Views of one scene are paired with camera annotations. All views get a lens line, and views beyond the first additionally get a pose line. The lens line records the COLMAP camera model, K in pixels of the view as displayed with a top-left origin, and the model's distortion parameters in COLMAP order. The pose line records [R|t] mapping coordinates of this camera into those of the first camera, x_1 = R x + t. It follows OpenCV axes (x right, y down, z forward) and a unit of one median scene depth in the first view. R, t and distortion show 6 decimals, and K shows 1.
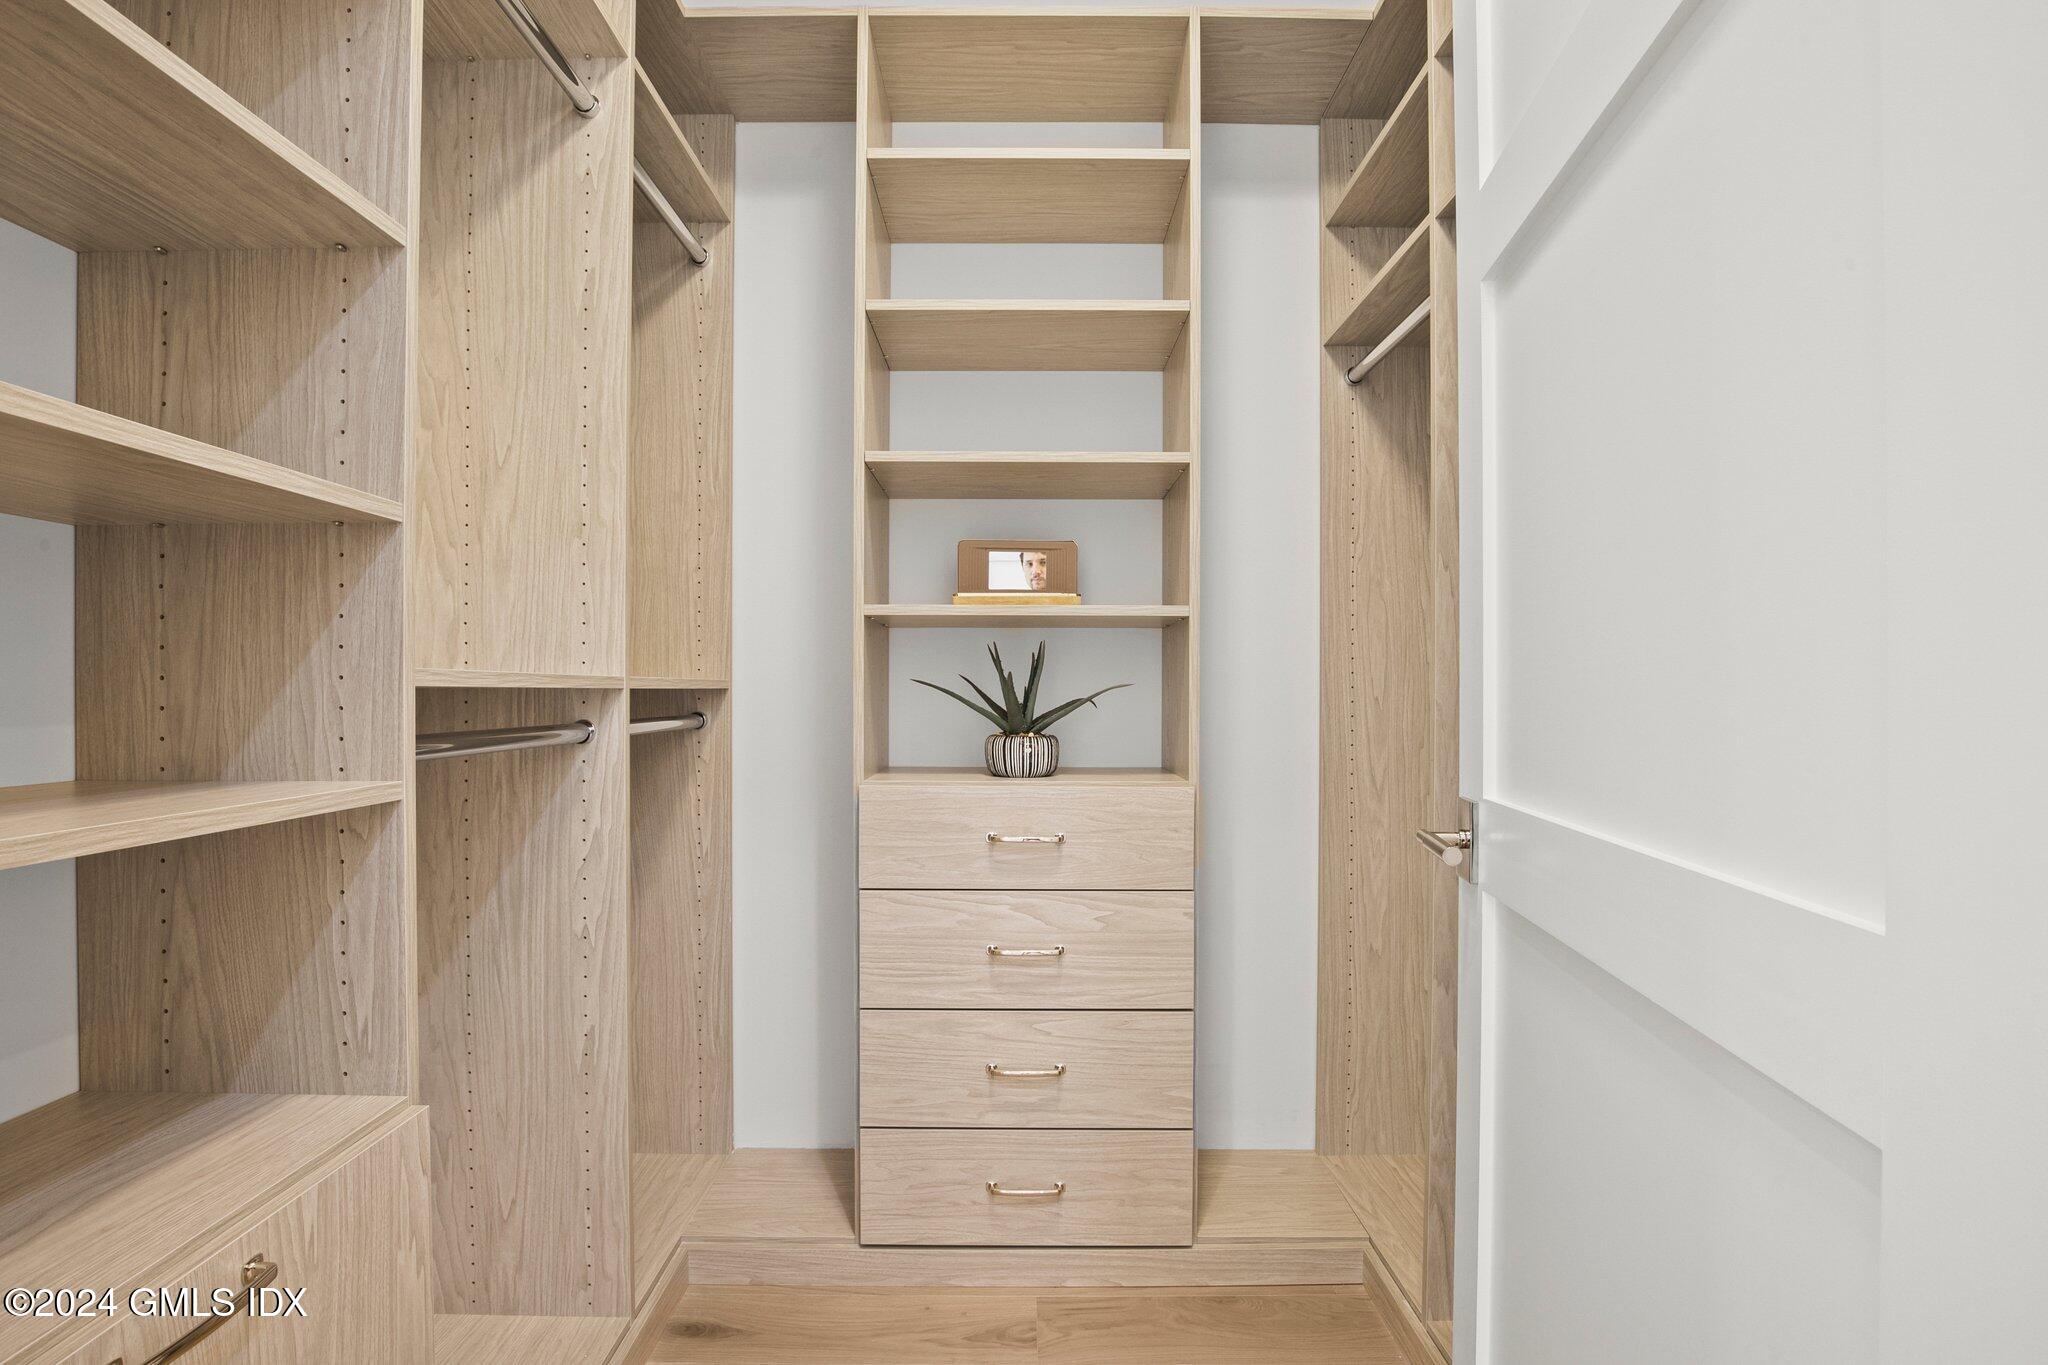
lens RADIAL K [[990.4, 0, 1020.6], [0, 990.4, 688.3], [0, 0, 1]] dist [-0.028810, 0.000403]
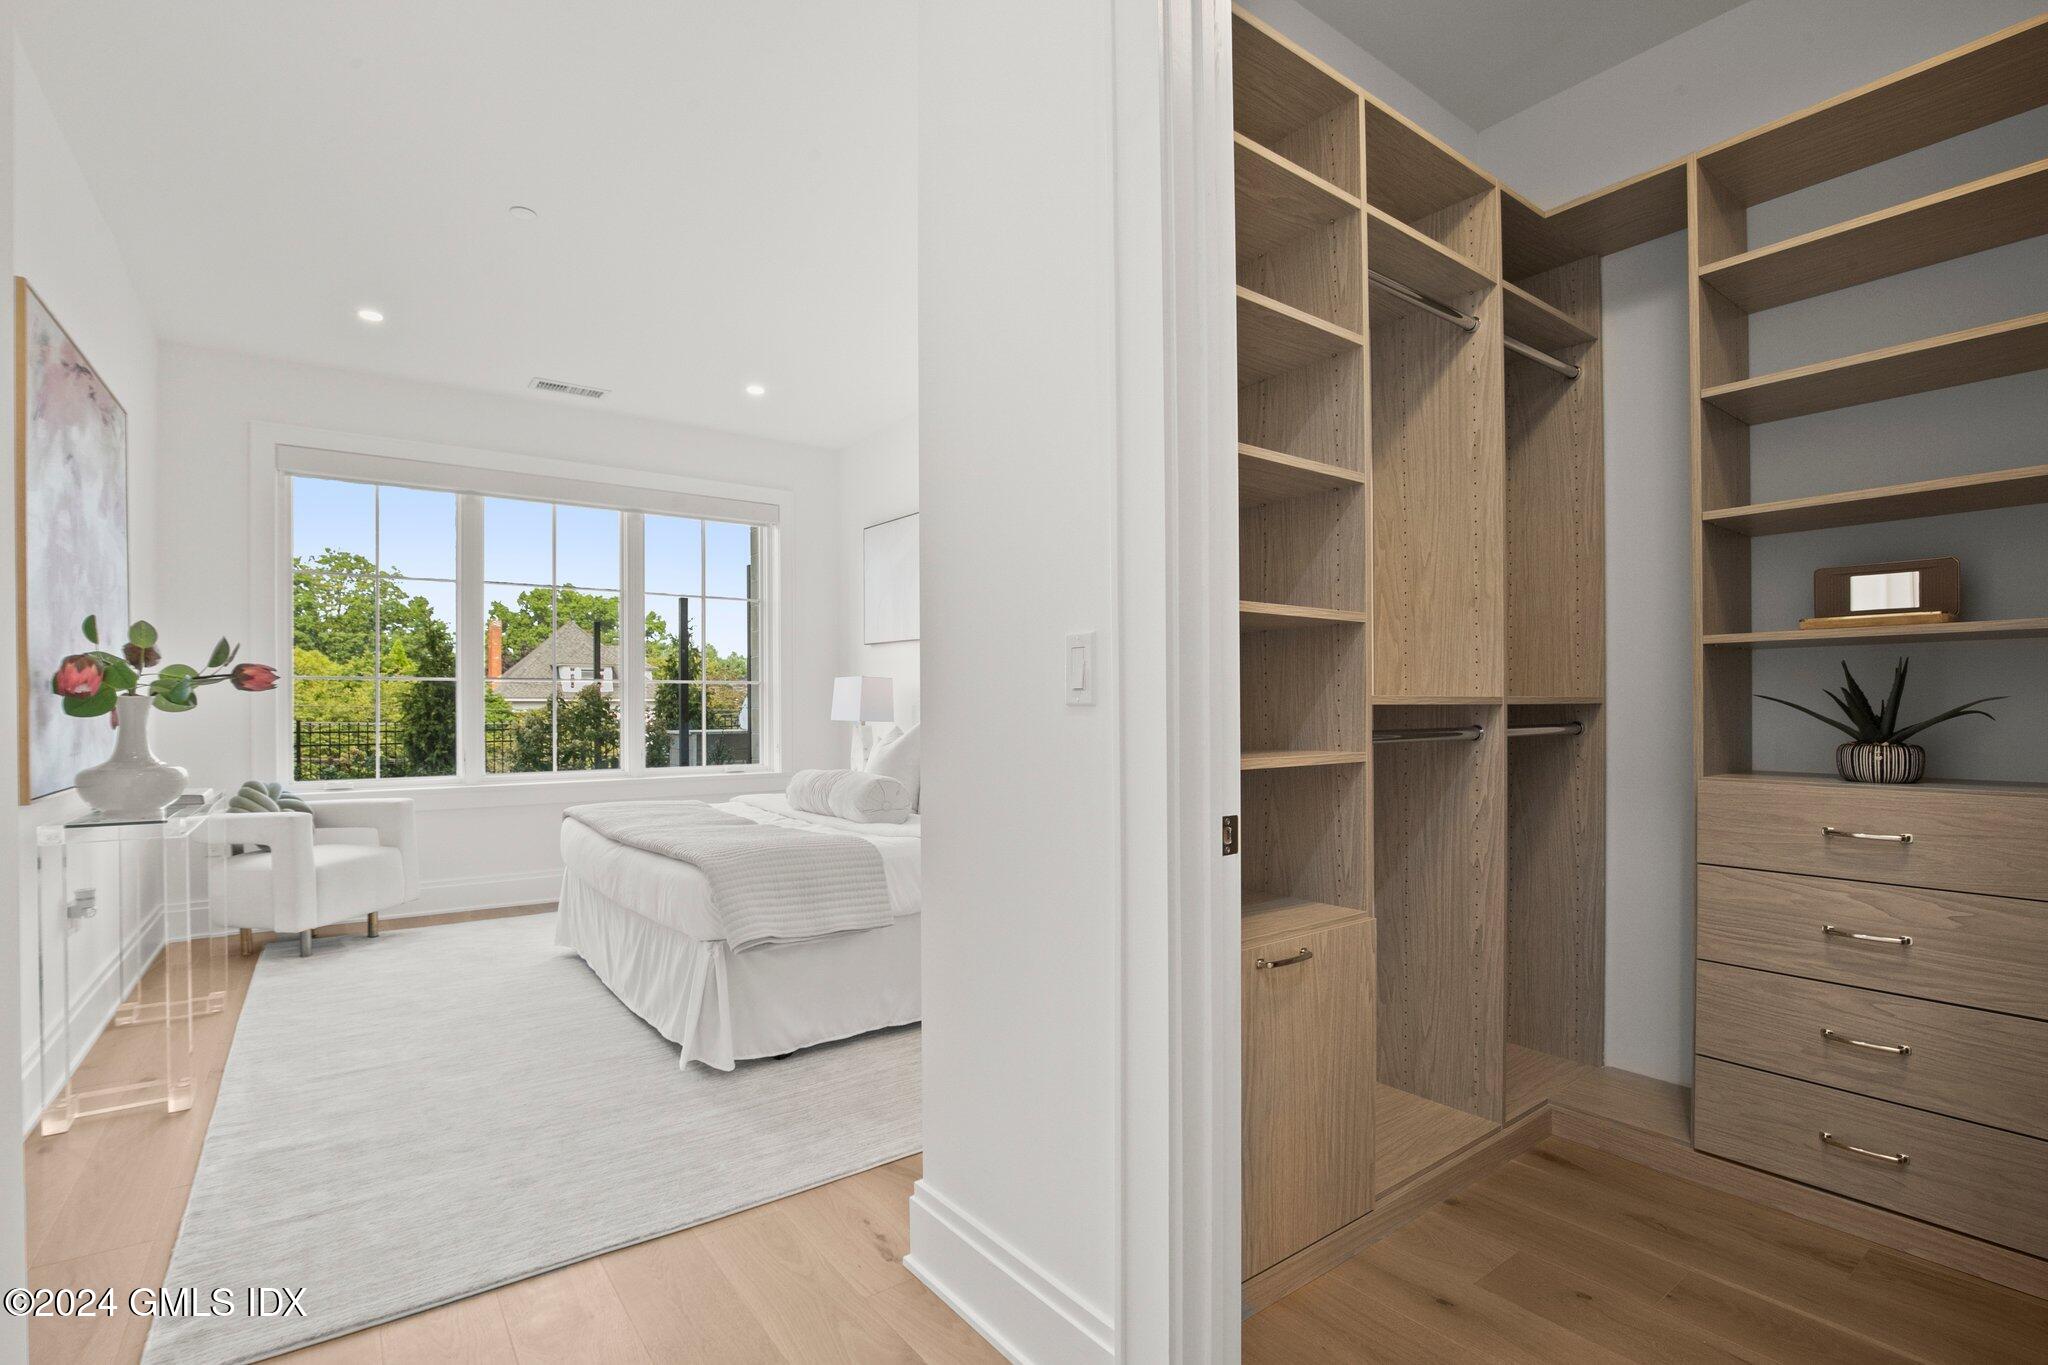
lens RADIAL K [[959.4, 0, 1026.5], [0, 959.4, 725.6], [0, 0, 1]] dist [-0.039757, 0.009016]
pose [[0.603192, 0.010944, -0.797521, 0.278135], [0.008752, 0.999755, 0.020339, -0.002900], [0.797548, -0.019249, 0.602948, -0.400721]]
